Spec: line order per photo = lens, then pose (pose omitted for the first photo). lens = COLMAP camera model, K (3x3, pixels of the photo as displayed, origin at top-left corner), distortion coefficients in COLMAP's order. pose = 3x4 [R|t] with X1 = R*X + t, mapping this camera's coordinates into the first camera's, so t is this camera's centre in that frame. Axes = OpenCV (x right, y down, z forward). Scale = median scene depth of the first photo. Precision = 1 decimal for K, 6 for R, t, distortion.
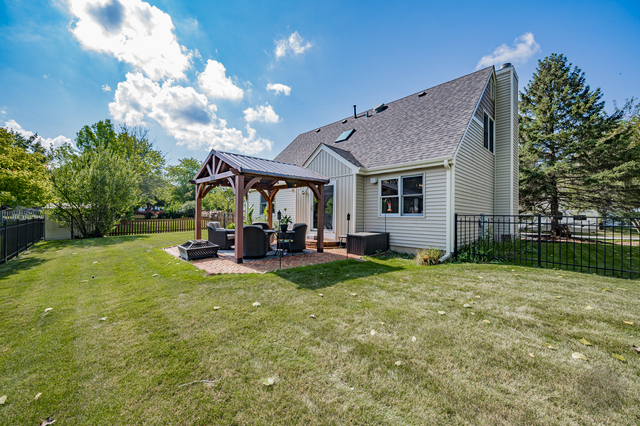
lens RADIAL K [[252.9, 0, 318.1], [0, 252.9, 215.4], [0, 0, 1]] dist [-0.003684, 0.000002]
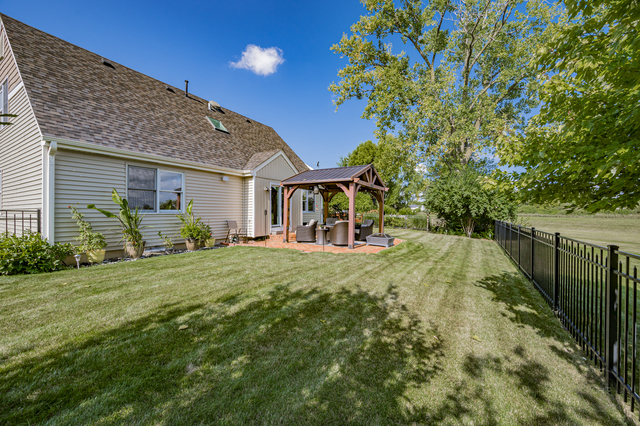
lens RADIAL K [[252.9, 0, 317.9], [0, 252.9, 213.4], [0, 0, 1]] dist [-0.003684, 0.000002]
pose [[-0.259199, -0.012702, 0.965740, -0.455843], [-0.010310, 0.999893, 0.010384, -0.011661], [-0.965769, -0.007265, -0.259302, 0.487687]]
